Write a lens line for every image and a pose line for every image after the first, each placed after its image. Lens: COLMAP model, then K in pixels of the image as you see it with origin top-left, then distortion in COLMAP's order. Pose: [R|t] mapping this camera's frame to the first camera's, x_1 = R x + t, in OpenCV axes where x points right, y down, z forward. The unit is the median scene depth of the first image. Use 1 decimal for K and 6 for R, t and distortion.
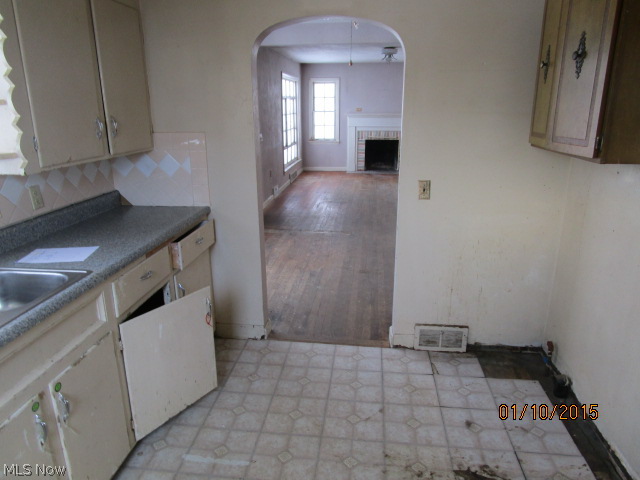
lens RADIAL K [[462.7, 0, 320.0], [0, 462.7, 240.0], [0, 0, 1]] dist [-0.017199, 0.000288]
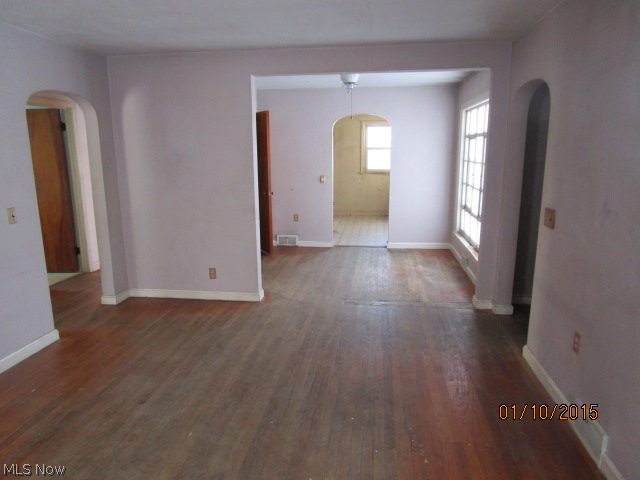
lens RADIAL K [[462.7, 0, 320.0], [0, 462.7, 240.0], [0, 0, 1]] dist [-0.017199, 0.000288]
pose [[-0.999782, 0.010098, 0.018298, 0.051360], [0.017377, 0.888056, 0.459408, -0.256888], [-0.011611, 0.459625, -0.888037, 0.888072]]
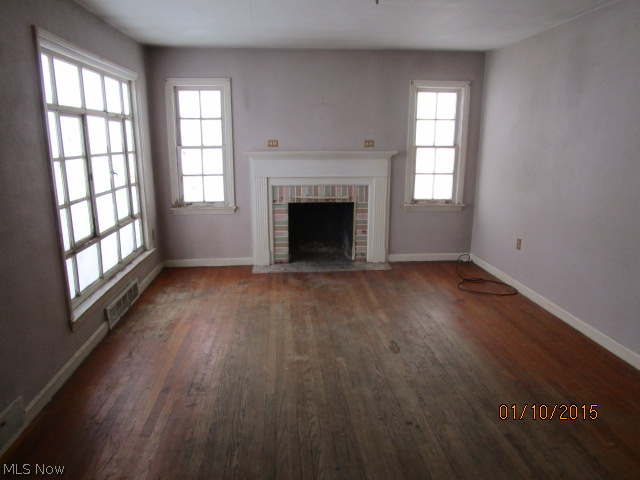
lens RADIAL K [[462.7, 0, 320.0], [0, 462.7, 240.0], [0, 0, 1]] dist [-0.017199, 0.000288]
pose [[0.980037, -0.039620, 0.194830, 0.033137], [0.053149, 0.996488, -0.064712, -0.143922], [-0.191581, 0.073776, 0.978700, 0.512160]]
